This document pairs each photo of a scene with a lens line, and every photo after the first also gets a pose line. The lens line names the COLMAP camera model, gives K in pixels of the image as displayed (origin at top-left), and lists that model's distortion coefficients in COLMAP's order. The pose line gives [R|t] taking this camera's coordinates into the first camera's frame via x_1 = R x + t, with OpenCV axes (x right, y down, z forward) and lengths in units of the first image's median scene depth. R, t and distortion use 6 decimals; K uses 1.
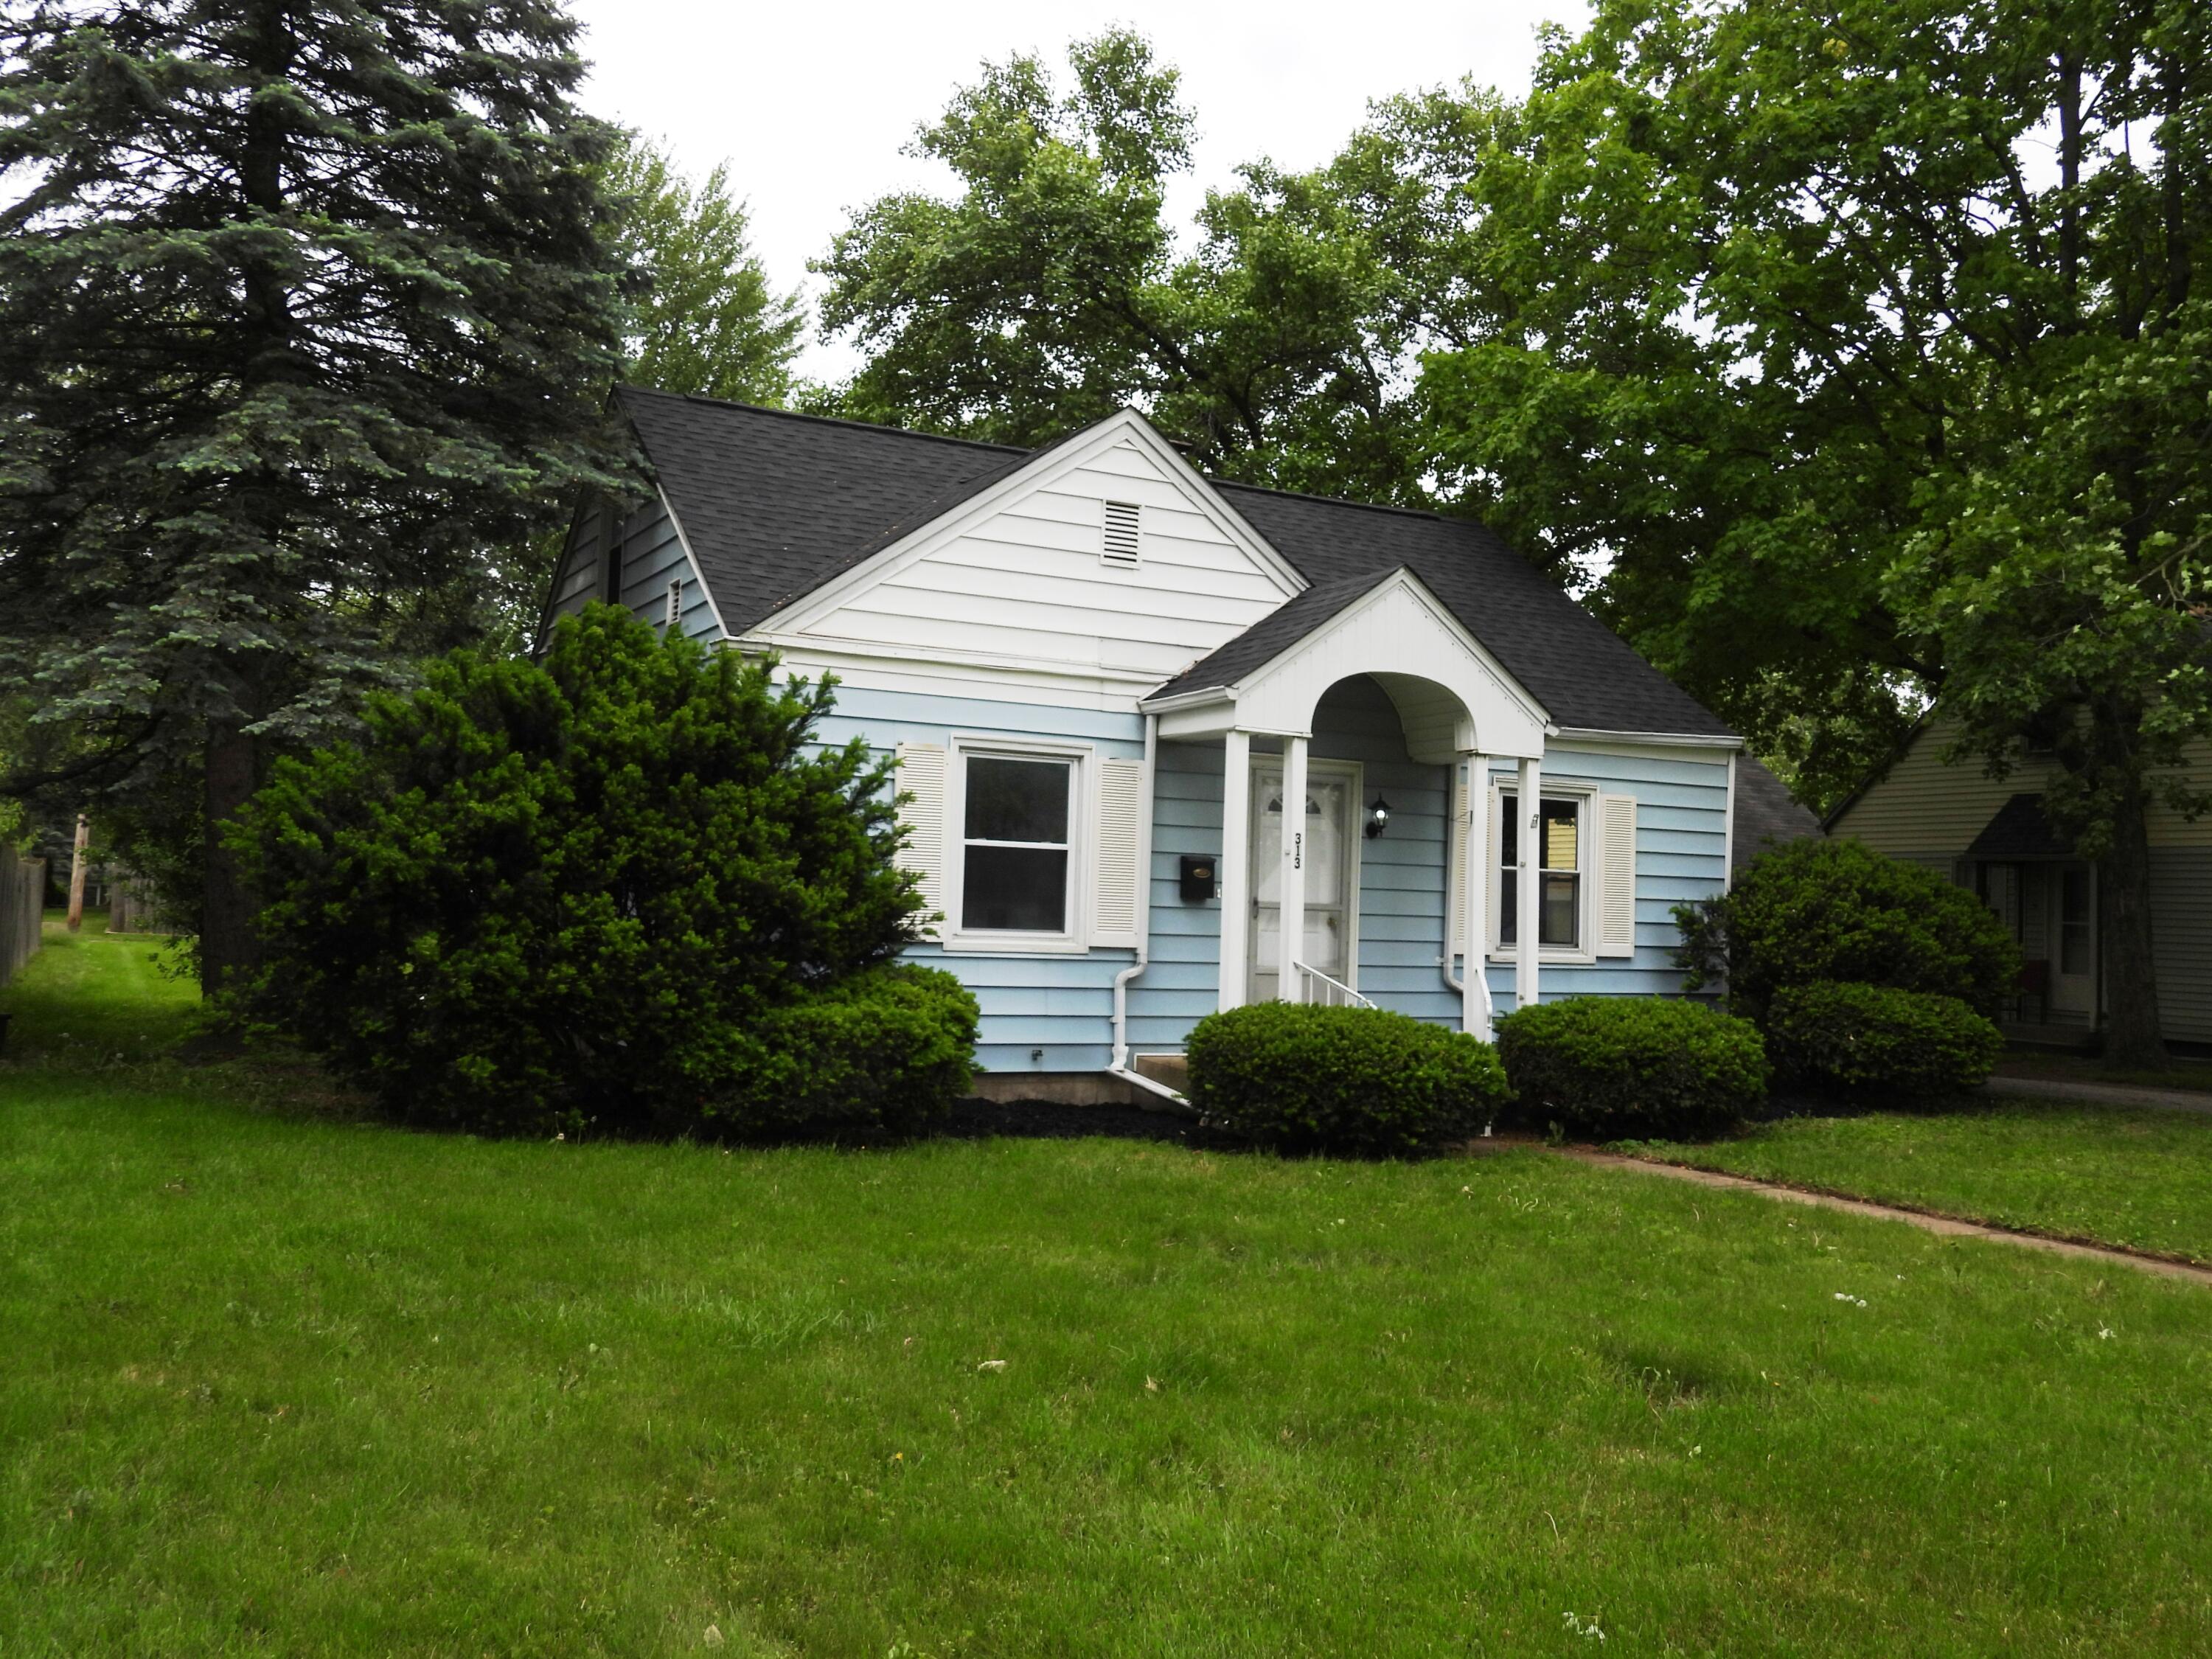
lens RADIAL K [[1946.5, 0, 1106.9], [0, 1946.5, 821.0], [0, 0, 1]] dist [0.000095, -0.000034]
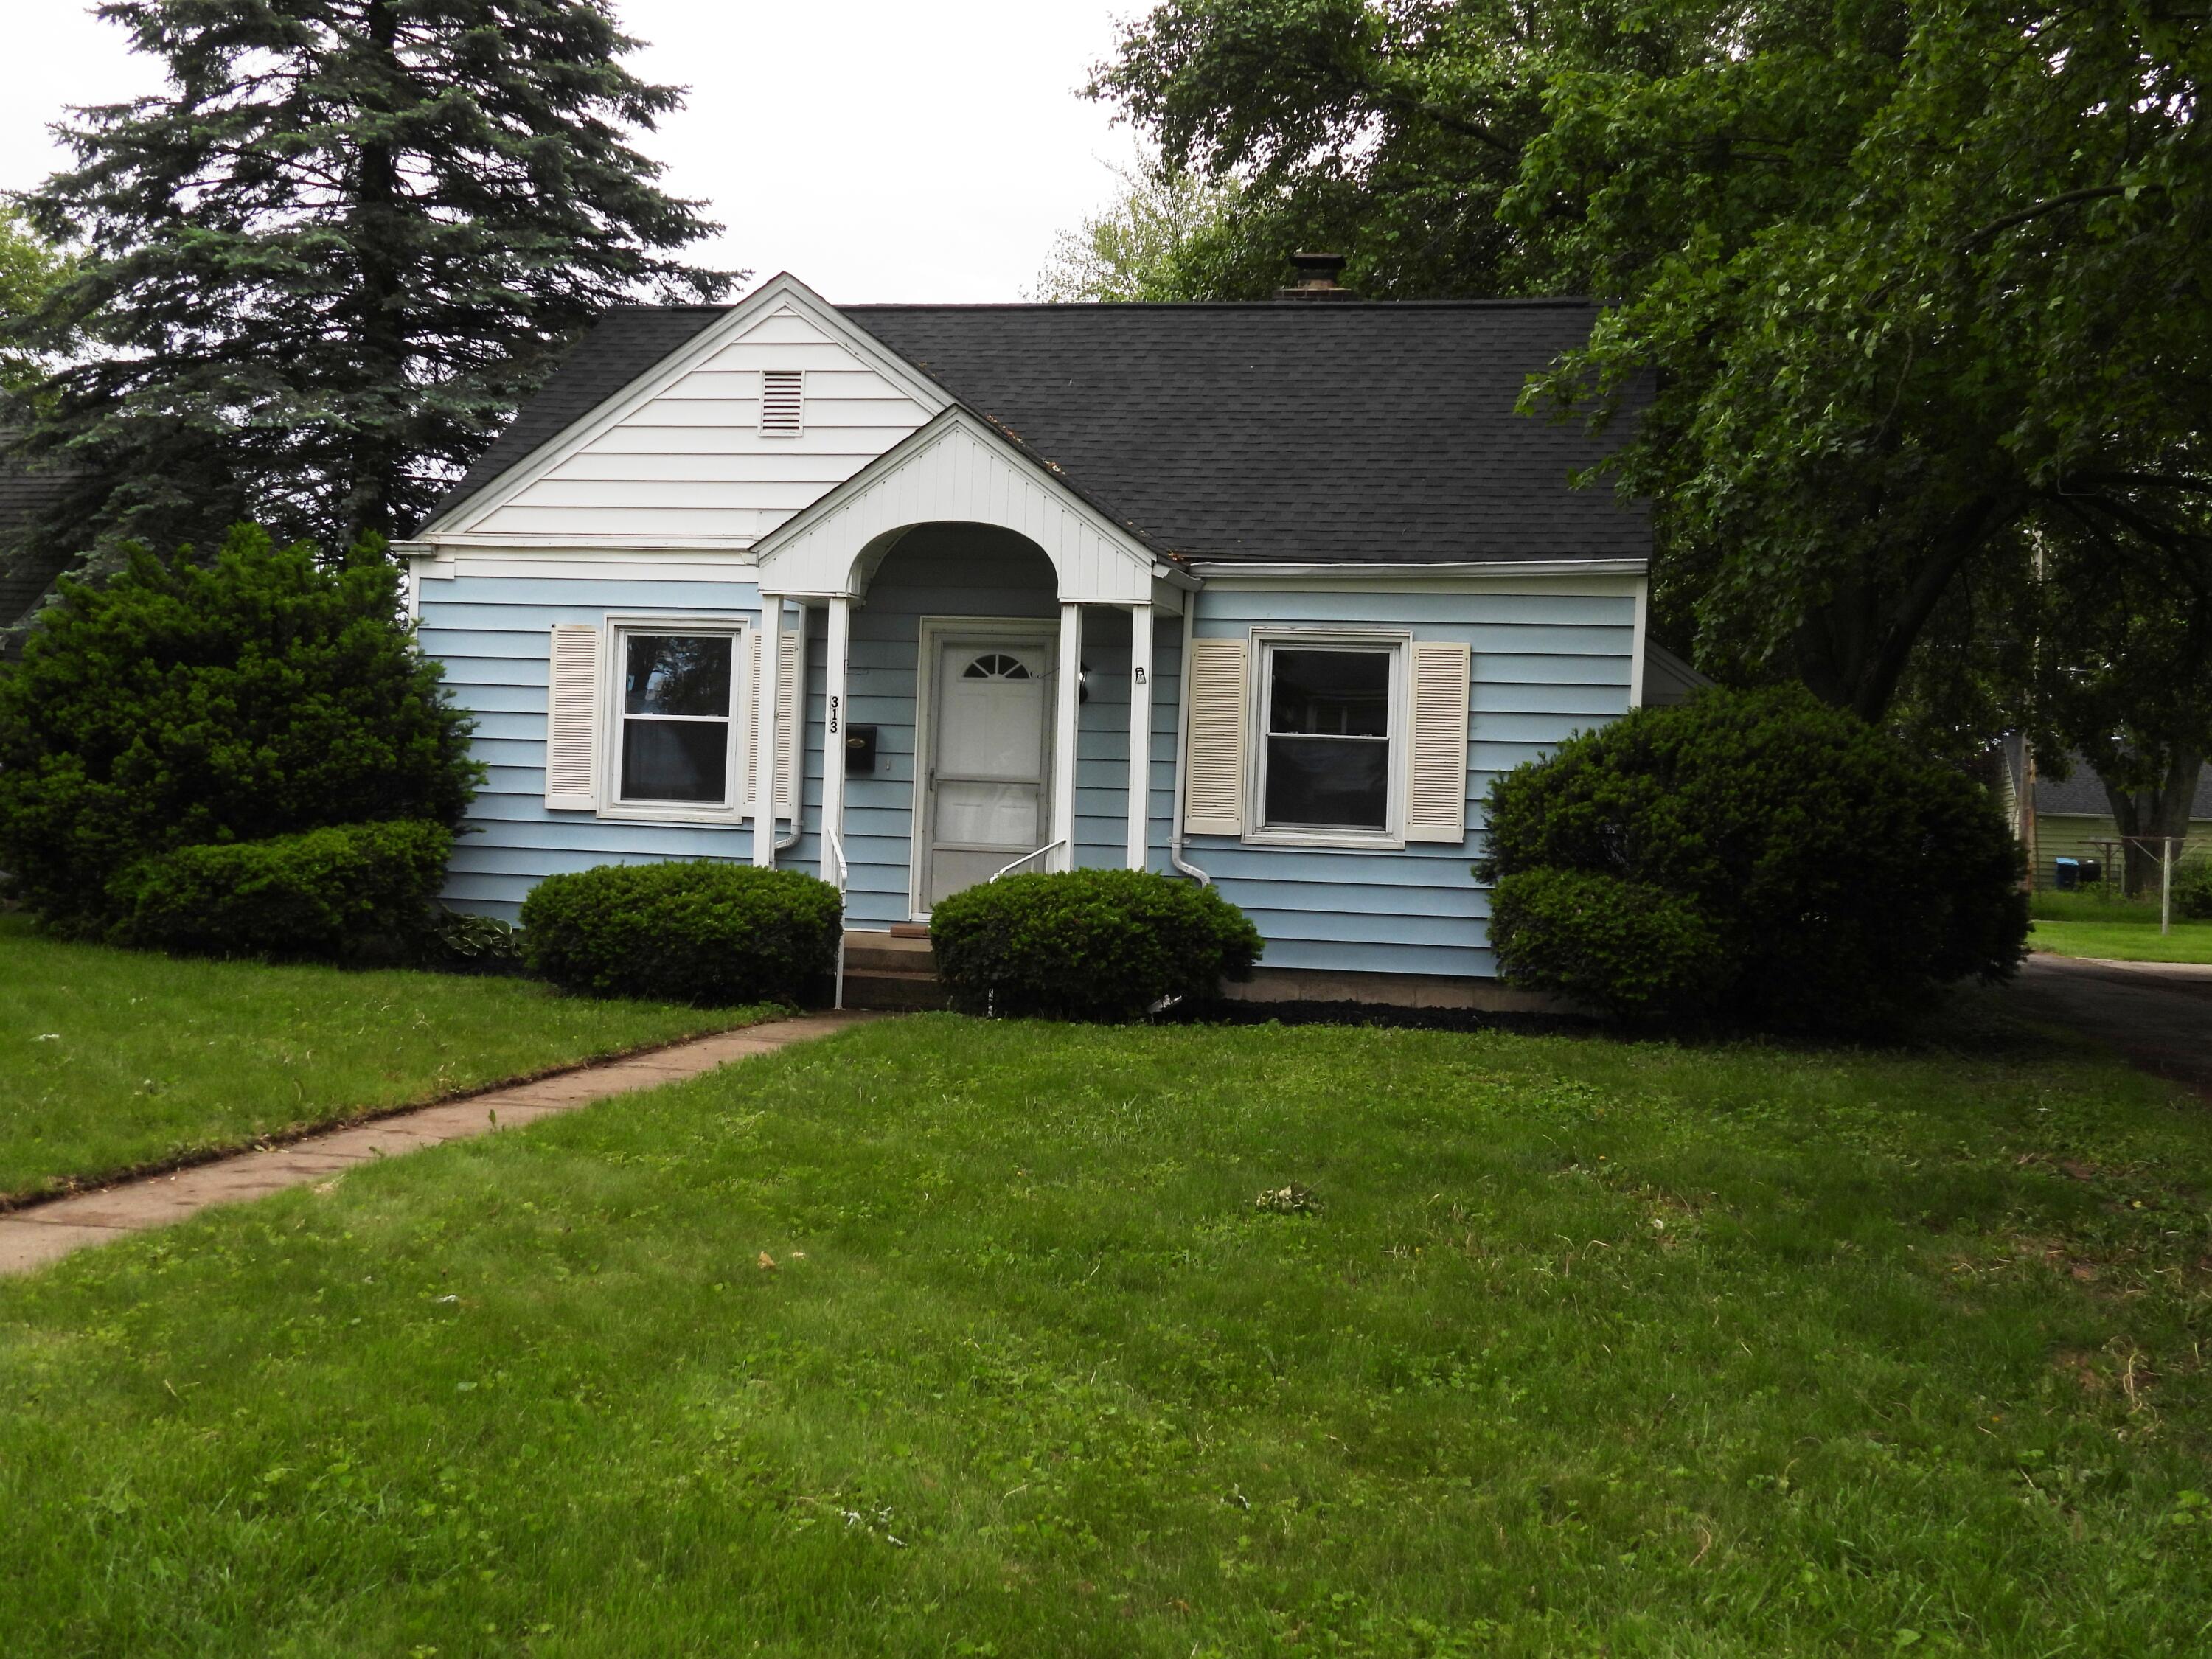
lens RADIAL K [[2553.8, 0, 1106.6], [0, 2553.8, 835.3], [0, 0, 1]] dist [0.003416, 0.000000]
pose [[0.743494, 0.001238, -0.668741, 0.995434], [0.017398, 0.999624, 0.021193, 0.047981], [0.668516, -0.027392, 0.743193, 0.134952]]
